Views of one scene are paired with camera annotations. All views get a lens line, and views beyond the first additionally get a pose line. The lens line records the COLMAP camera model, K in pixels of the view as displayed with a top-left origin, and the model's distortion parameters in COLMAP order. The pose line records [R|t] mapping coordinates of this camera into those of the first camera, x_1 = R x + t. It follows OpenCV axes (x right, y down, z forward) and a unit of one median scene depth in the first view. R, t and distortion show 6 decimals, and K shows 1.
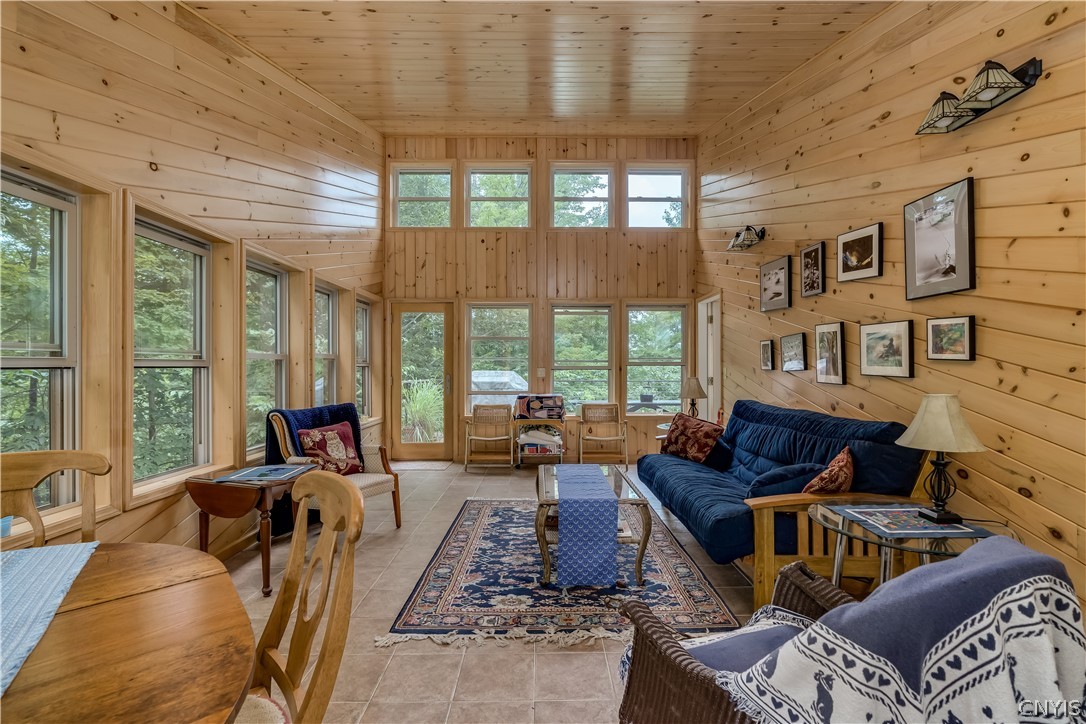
lens RADIAL K [[493.1, 0, 537.7], [0, 493.1, 363.3], [0, 0, 1]] dist [-0.007779, 0.001769]
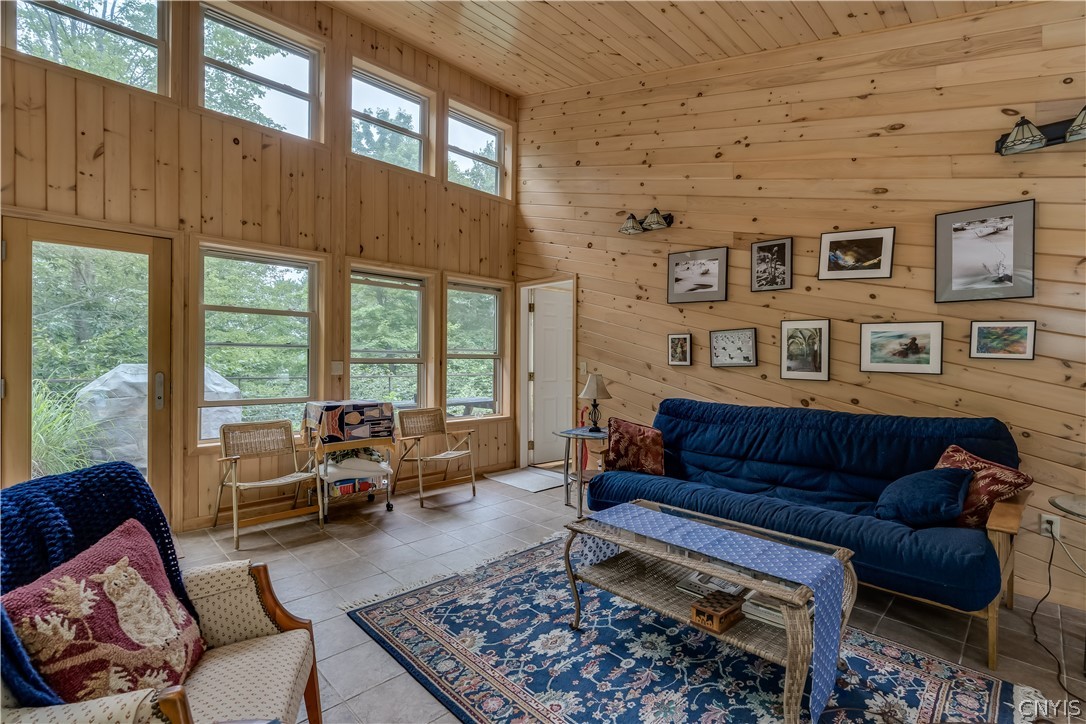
lens RADIAL K [[493.1, 0, 542.0], [0, 493.1, 360.0], [0, 0, 1]] dist [-0.007779, 0.001769]
pose [[0.719891, 0.004496, 0.694073, -0.451006], [-0.012215, 0.999906, 0.006191, 0.000997], [-0.693980, -0.012935, 0.719878, 0.596921]]
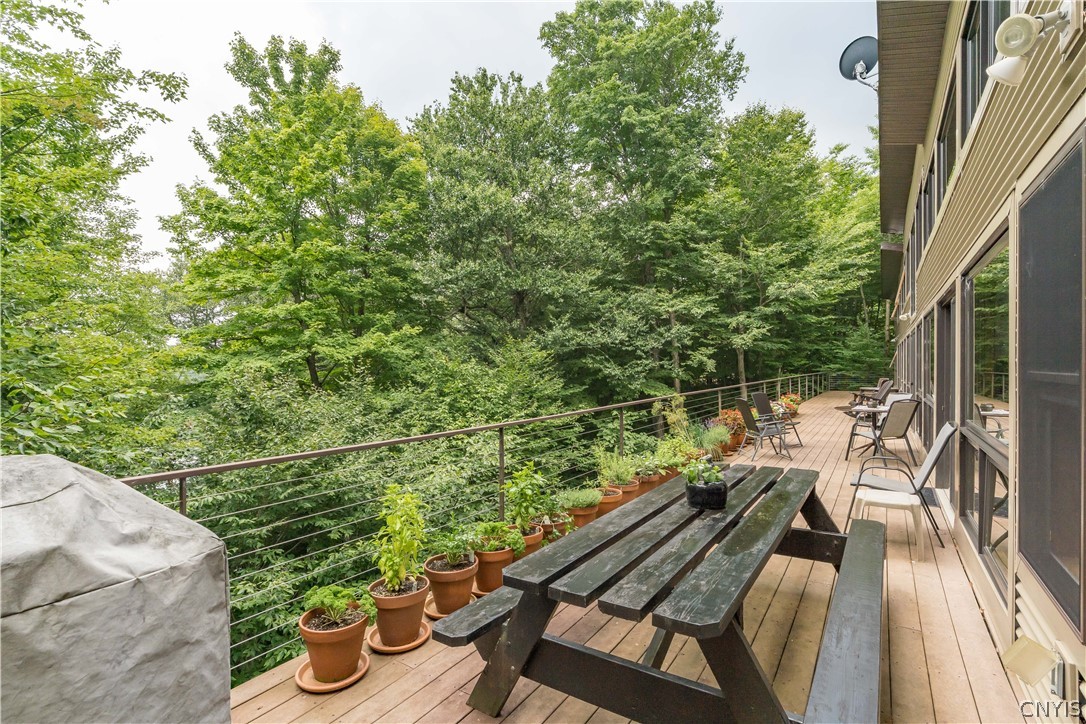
lens RADIAL K [[499.4, 0, 541.4], [0, 499.4, 368.2], [0, 0, 1]] dist [0.002078, 0.000329]
pose [[0.559664, -0.008497, 0.828676, -0.408104], [0.004629, 0.999964, 0.007126, -0.005949], [-0.828707, -0.000152, 0.559683, 0.890439]]
